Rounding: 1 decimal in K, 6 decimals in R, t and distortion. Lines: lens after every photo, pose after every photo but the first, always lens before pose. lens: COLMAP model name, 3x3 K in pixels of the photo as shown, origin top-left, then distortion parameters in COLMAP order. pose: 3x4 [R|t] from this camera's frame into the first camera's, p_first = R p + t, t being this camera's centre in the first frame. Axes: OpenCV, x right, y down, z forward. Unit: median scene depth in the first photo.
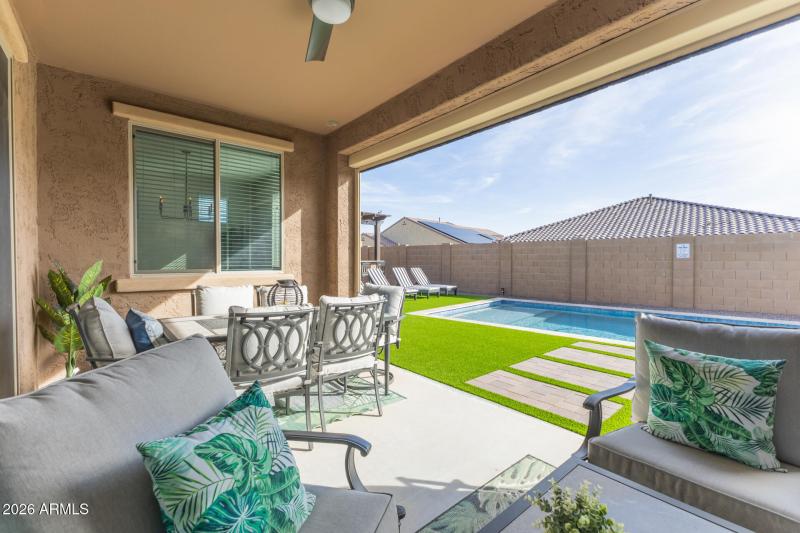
lens RADIAL K [[366.7, 0, 402.5], [0, 366.7, 264.3], [0, 0, 1]] dist [0.000594, 0.000049]
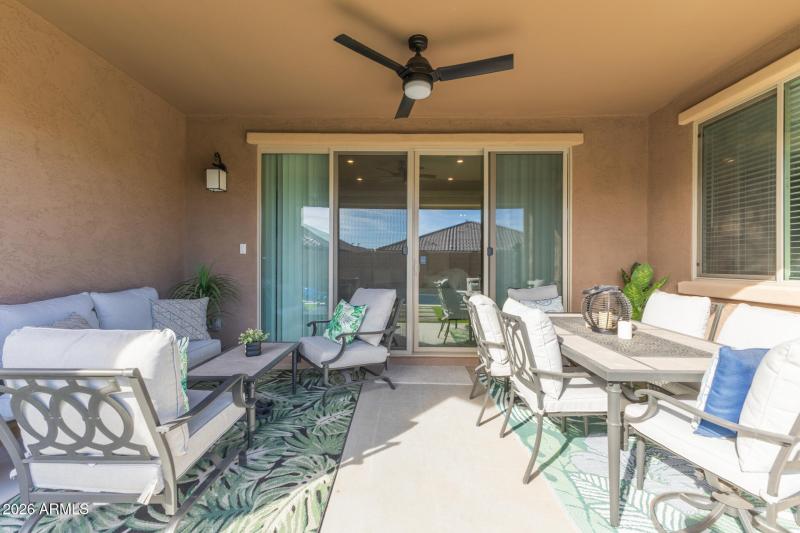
lens RADIAL K [[366.7, 0, 402.5], [0, 366.7, 264.3], [0, 0, 1]] dist [0.000594, 0.000049]
pose [[-0.678007, -0.002767, -0.735050, 0.831890], [-0.017341, 0.999775, 0.012231, -0.008691], [0.734850, 0.021039, -0.677903, 1.756639]]
